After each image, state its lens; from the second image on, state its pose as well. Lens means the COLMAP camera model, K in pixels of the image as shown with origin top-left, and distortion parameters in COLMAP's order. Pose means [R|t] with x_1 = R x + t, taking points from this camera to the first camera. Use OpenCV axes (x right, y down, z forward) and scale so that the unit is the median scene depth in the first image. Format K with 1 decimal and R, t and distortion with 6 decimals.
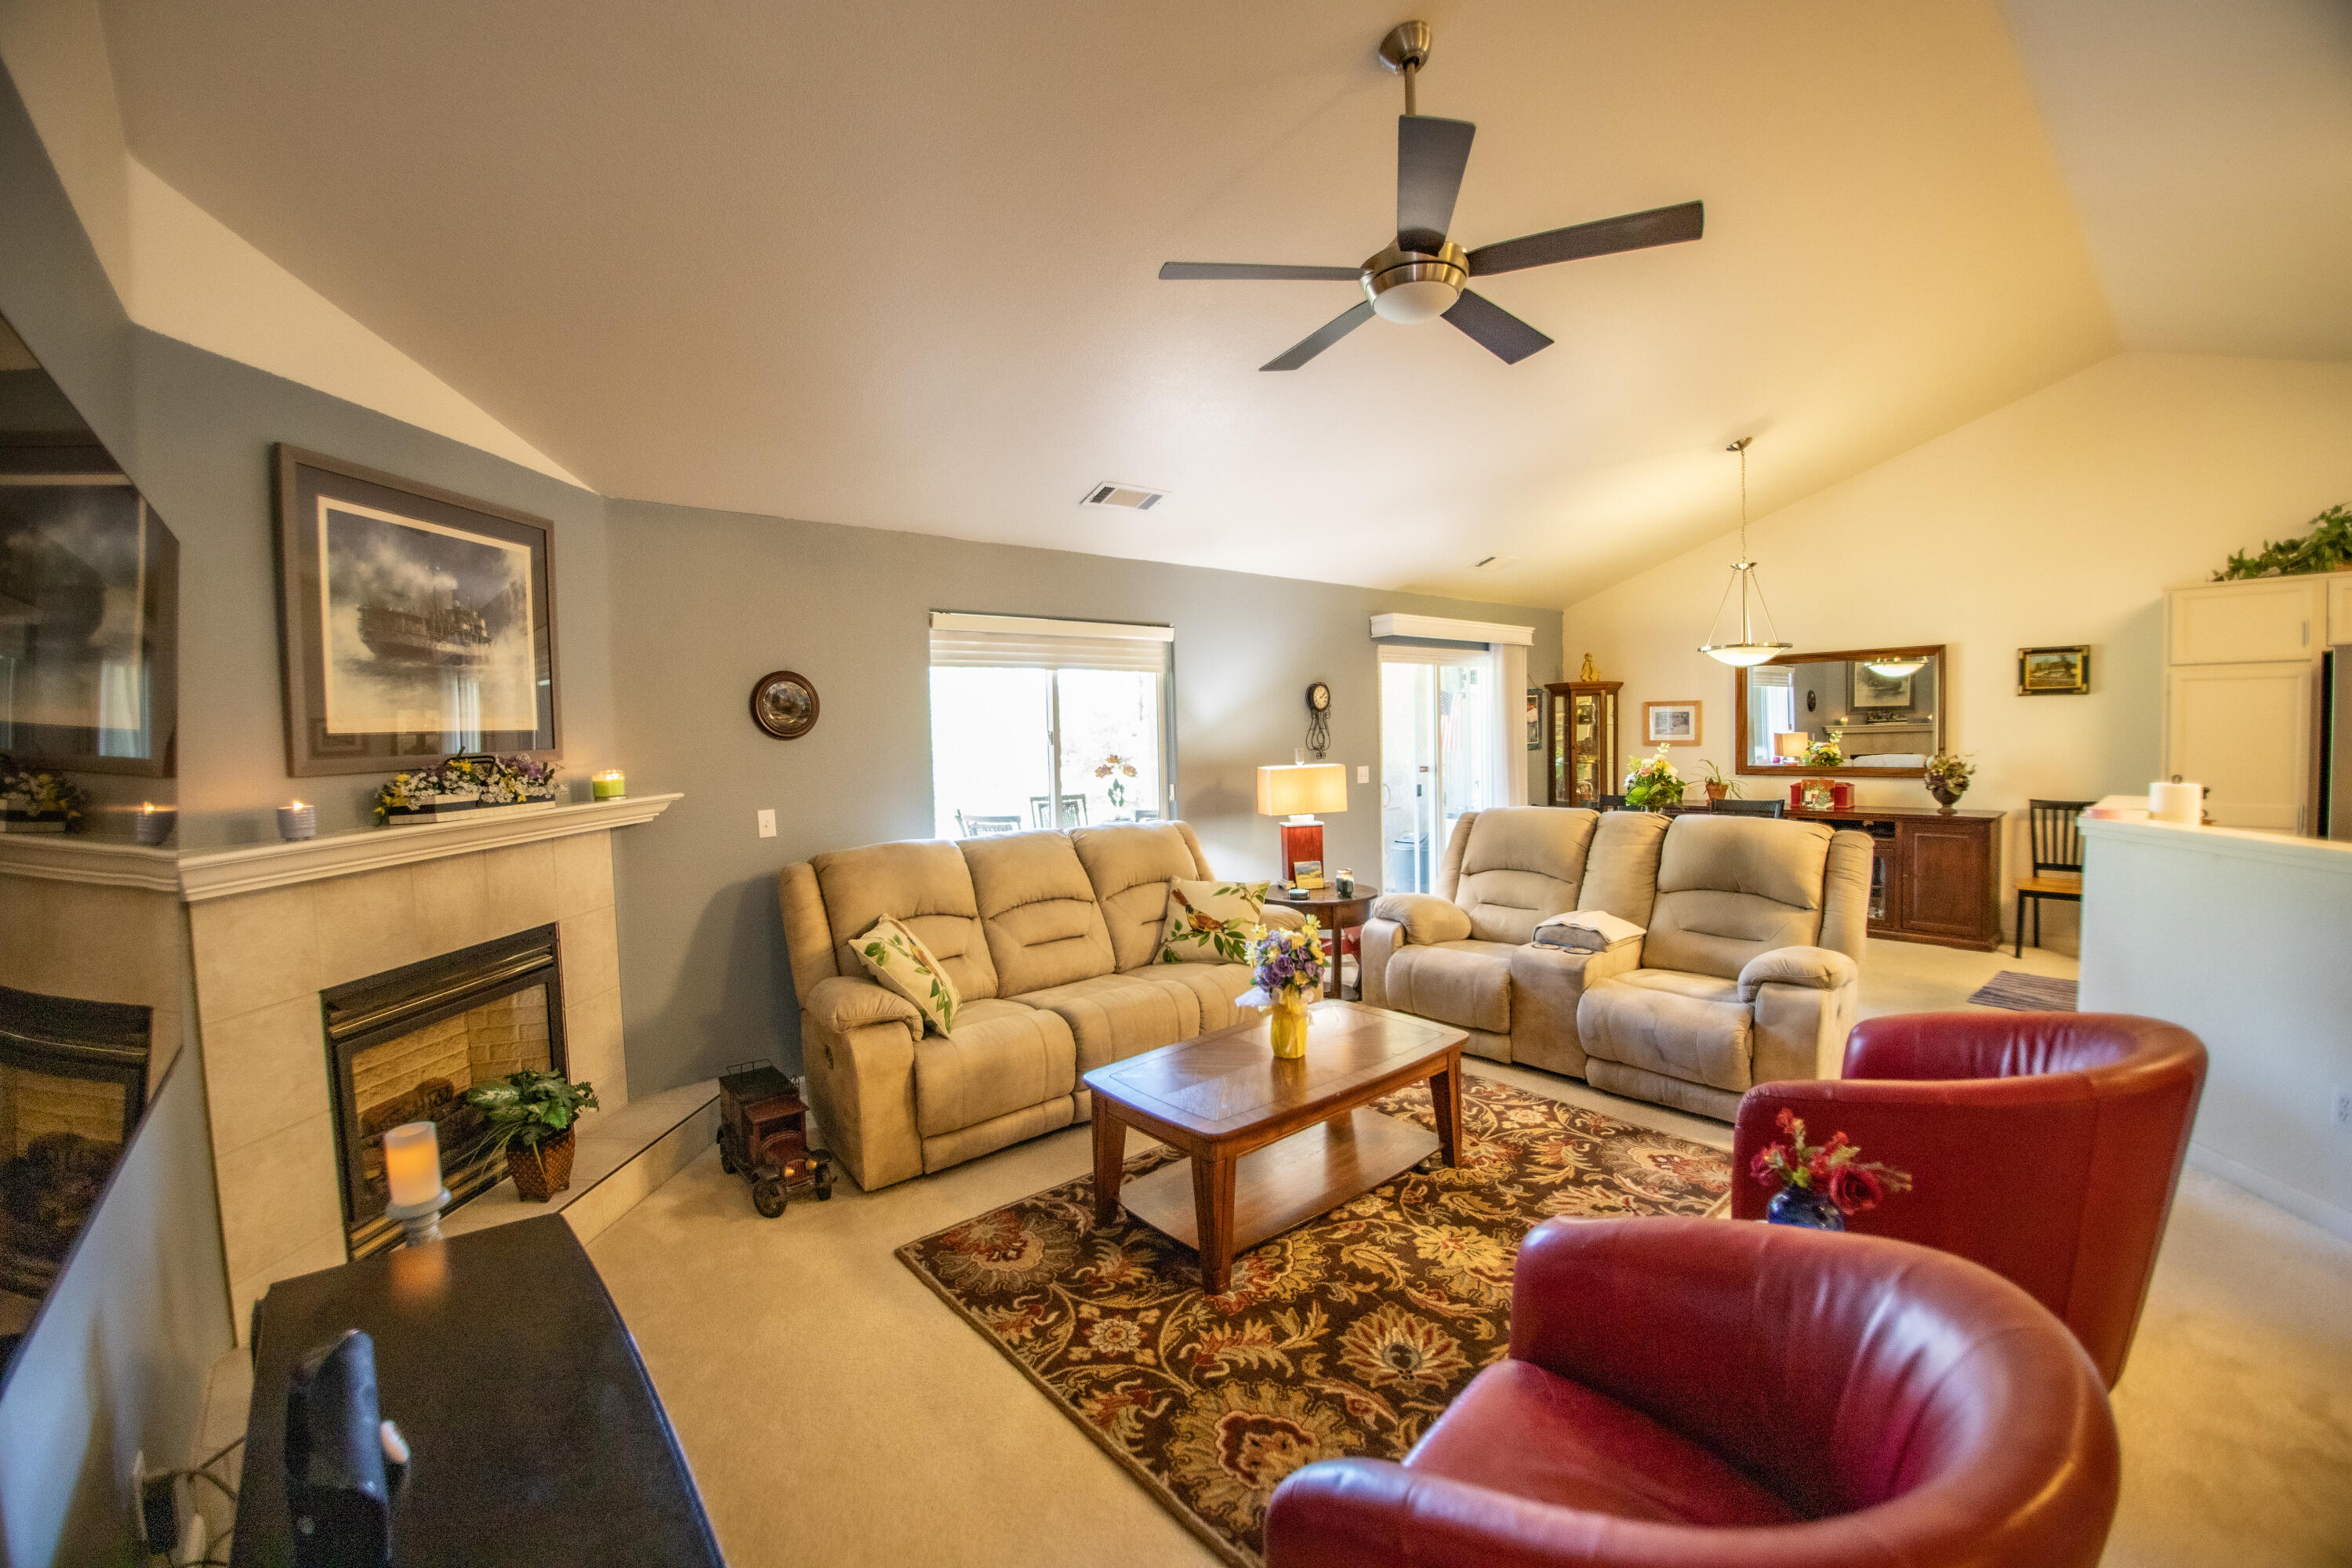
lens RADIAL K [[961.6, 0, 1163.4], [0, 961.6, 767.9], [0, 0, 1]] dist [-0.031700, -0.004435]
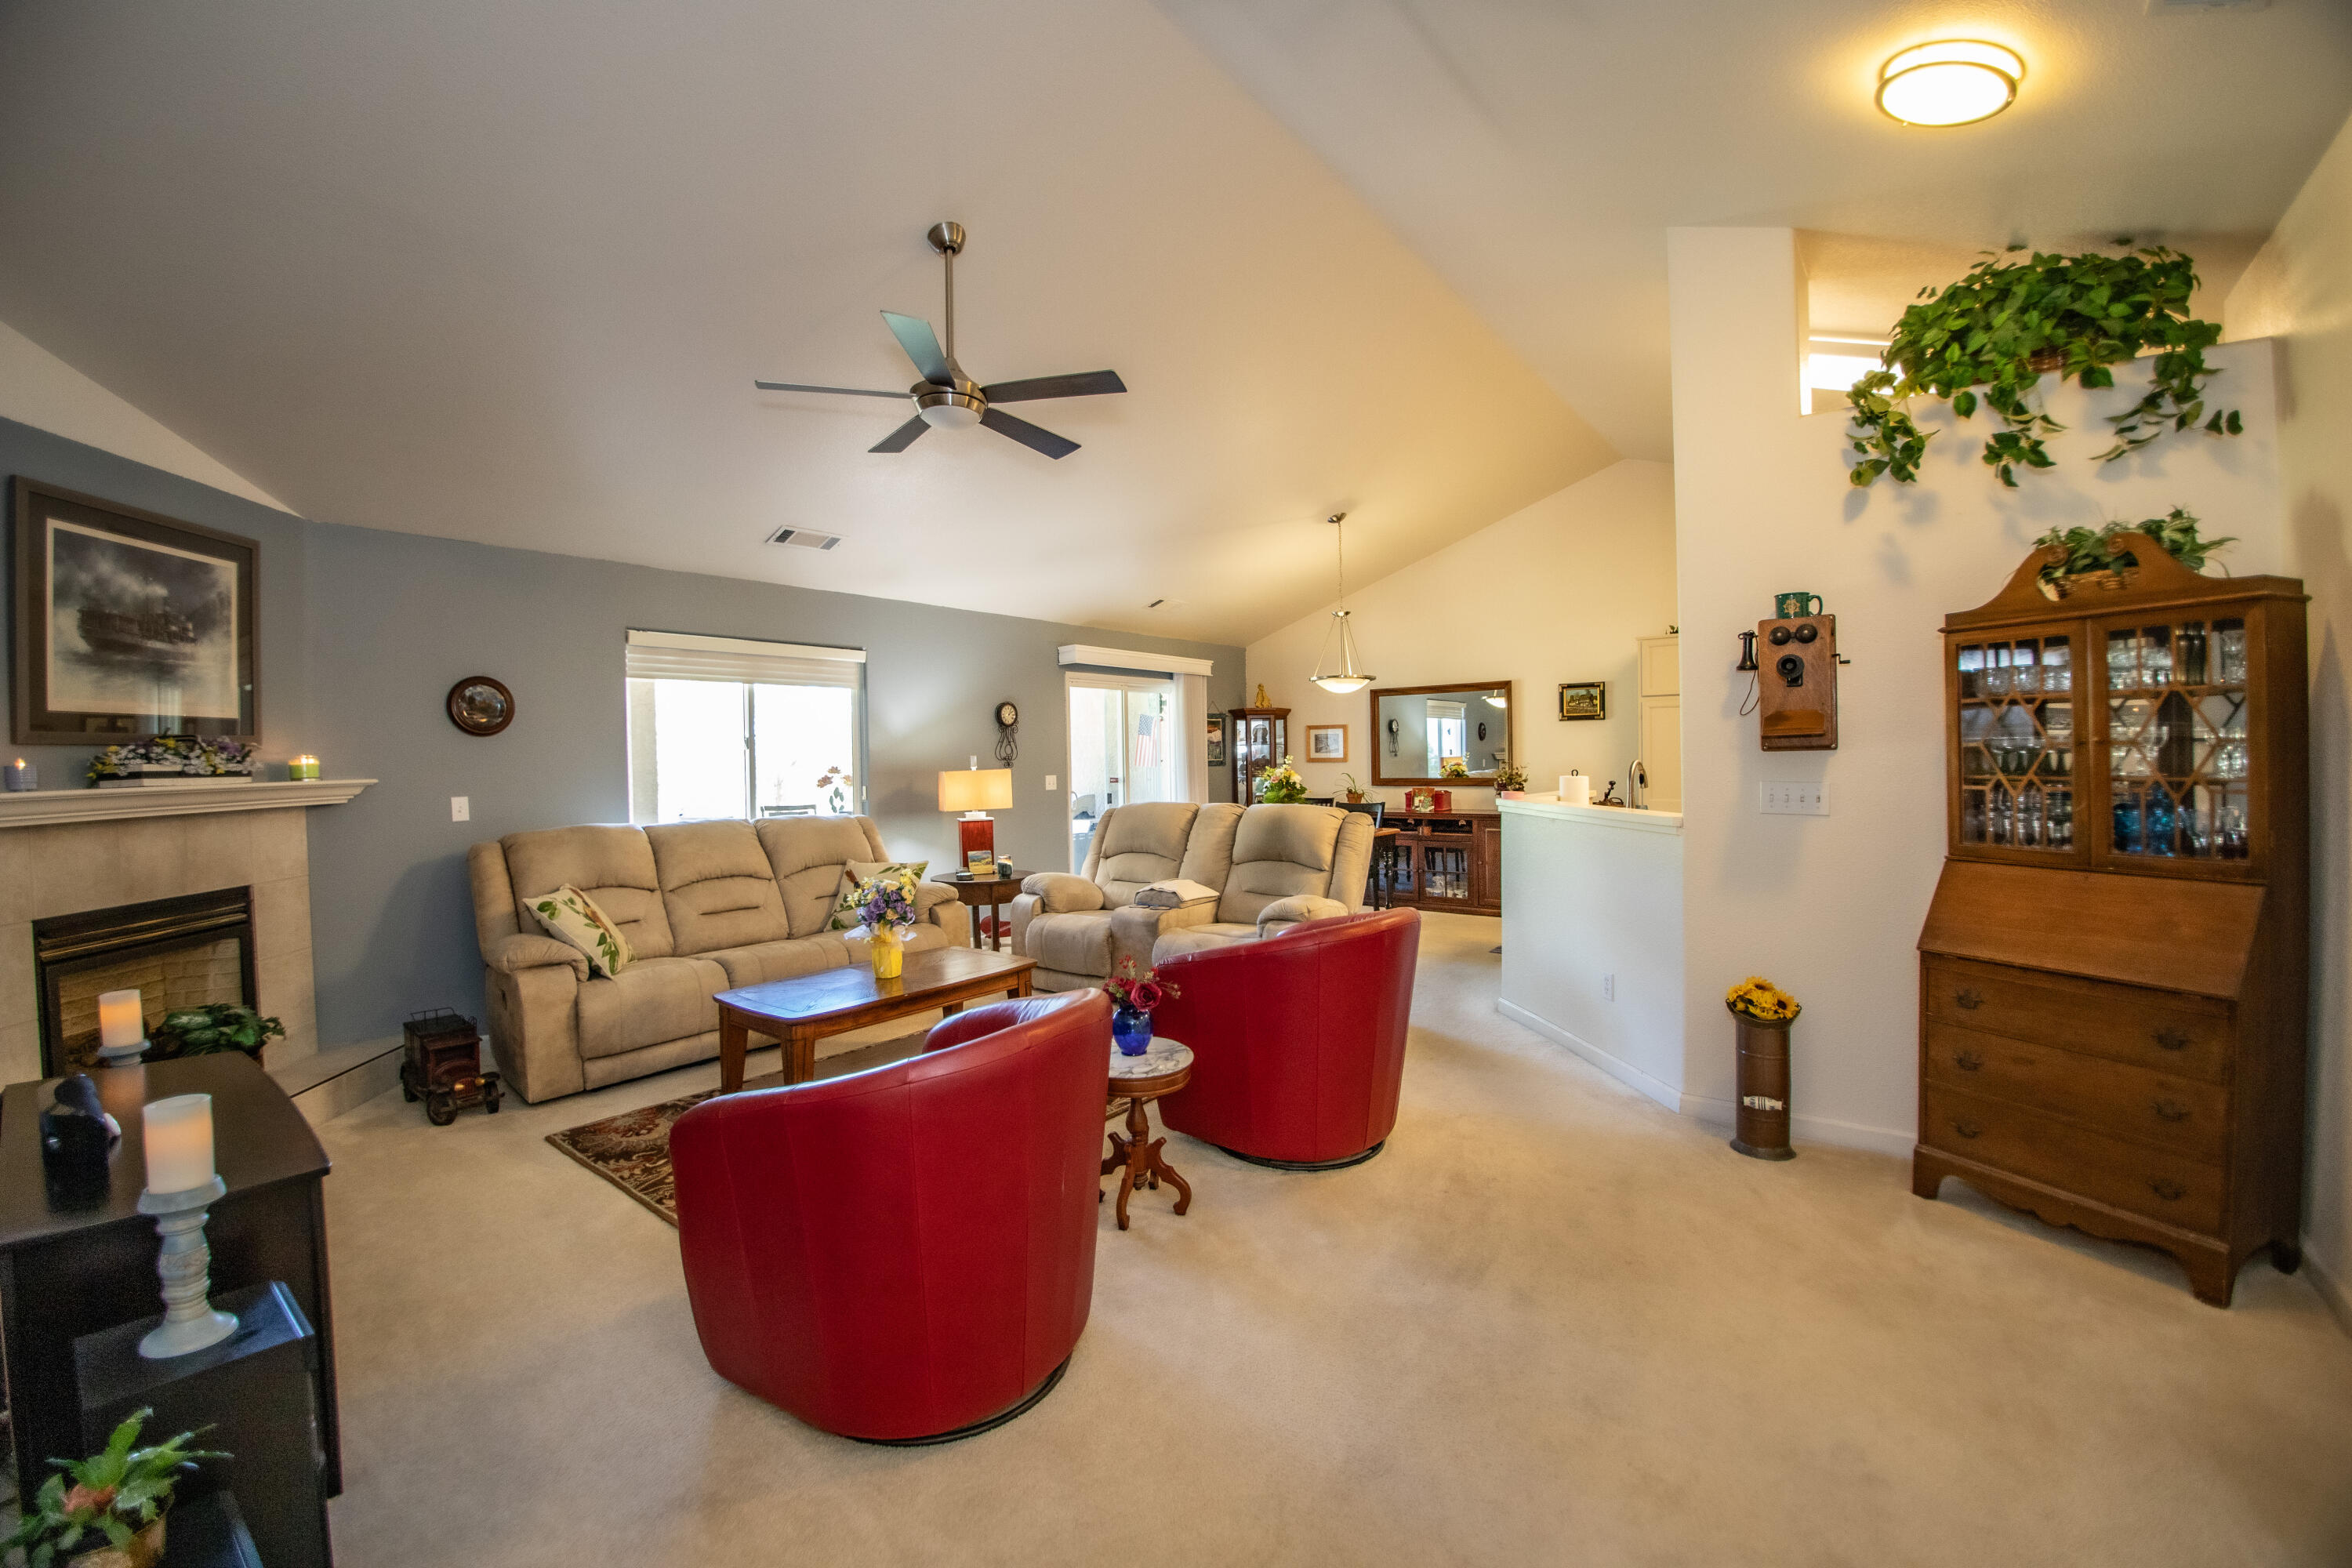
lens RADIAL K [[961.6, 0, 1167.0], [0, 961.6, 765.0], [0, 0, 1]] dist [-0.031700, -0.004435]
pose [[0.980830, 0.005928, 0.194777, 0.234596], [0.001754, 0.999228, -0.039246, 0.062203], [-0.194859, 0.038835, 0.980062, -0.331695]]
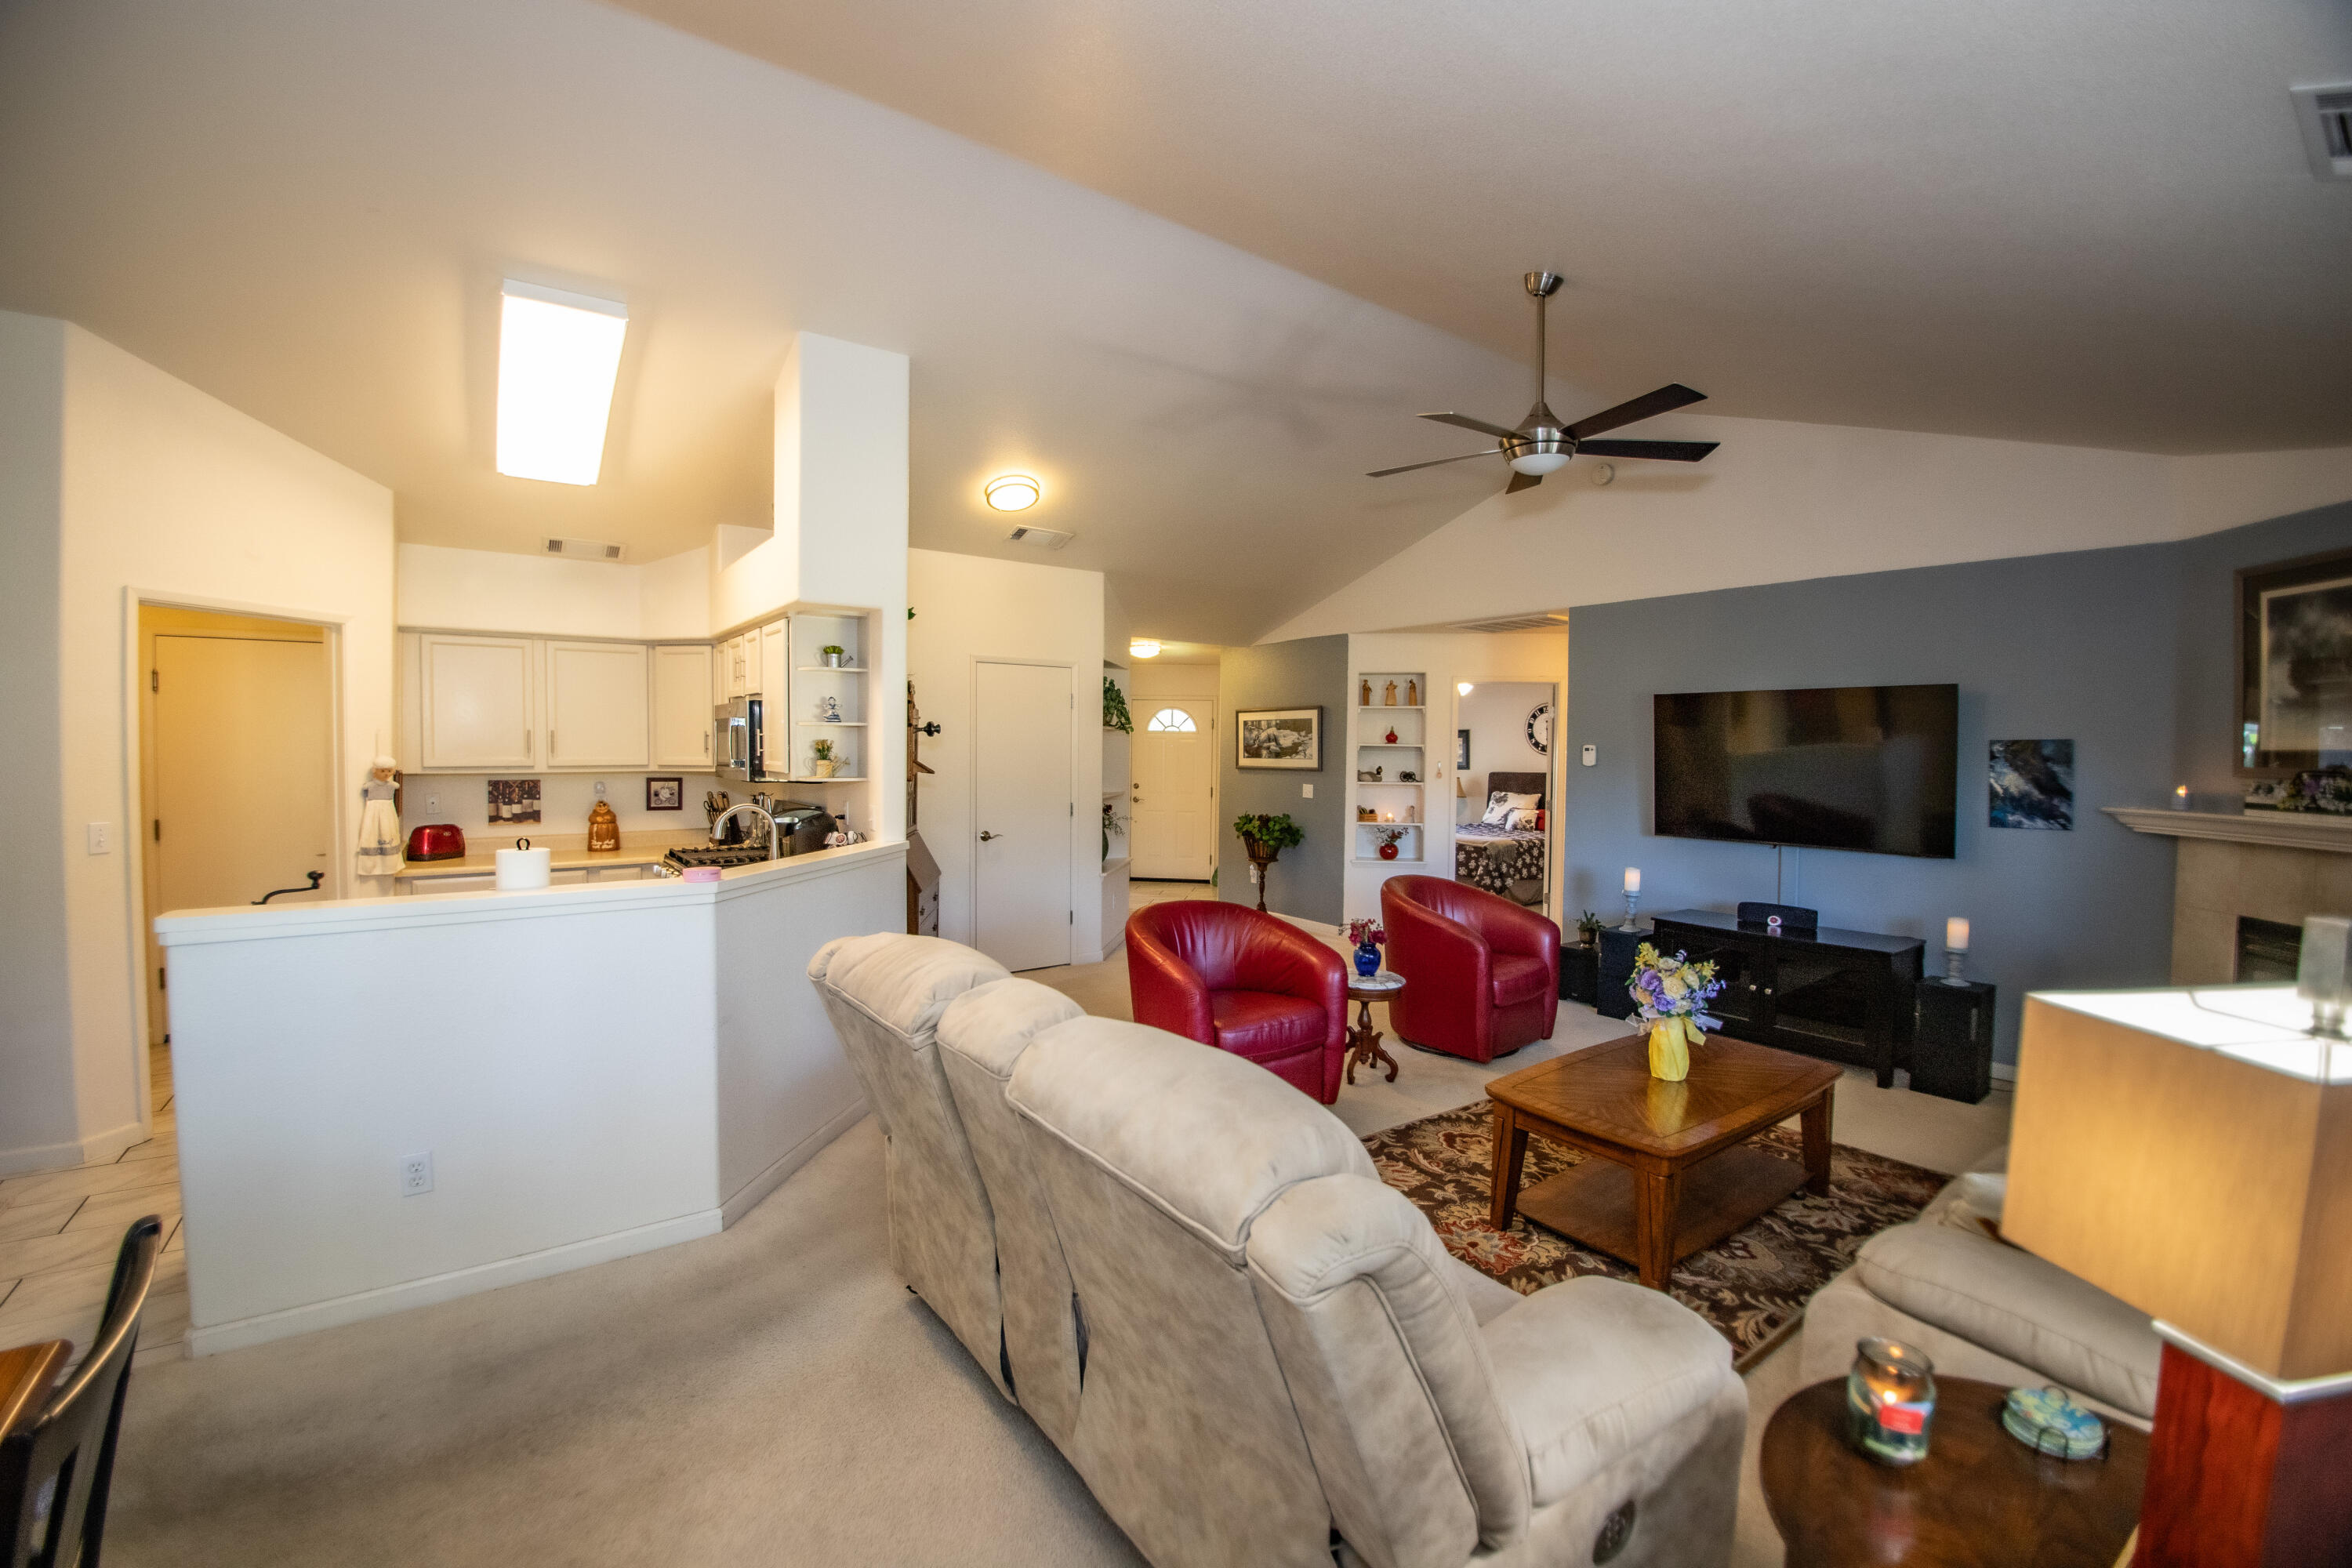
lens RADIAL K [[961.6, 0, 1159.0], [0, 961.6, 780.3], [0, 0, 1]] dist [-0.031700, -0.004435]
pose [[-0.996492, 0.015093, 0.082317, 0.547038], [0.021438, 0.996820, 0.076753, -0.101075], [-0.080897, 0.078249, -0.993646, 1.896263]]
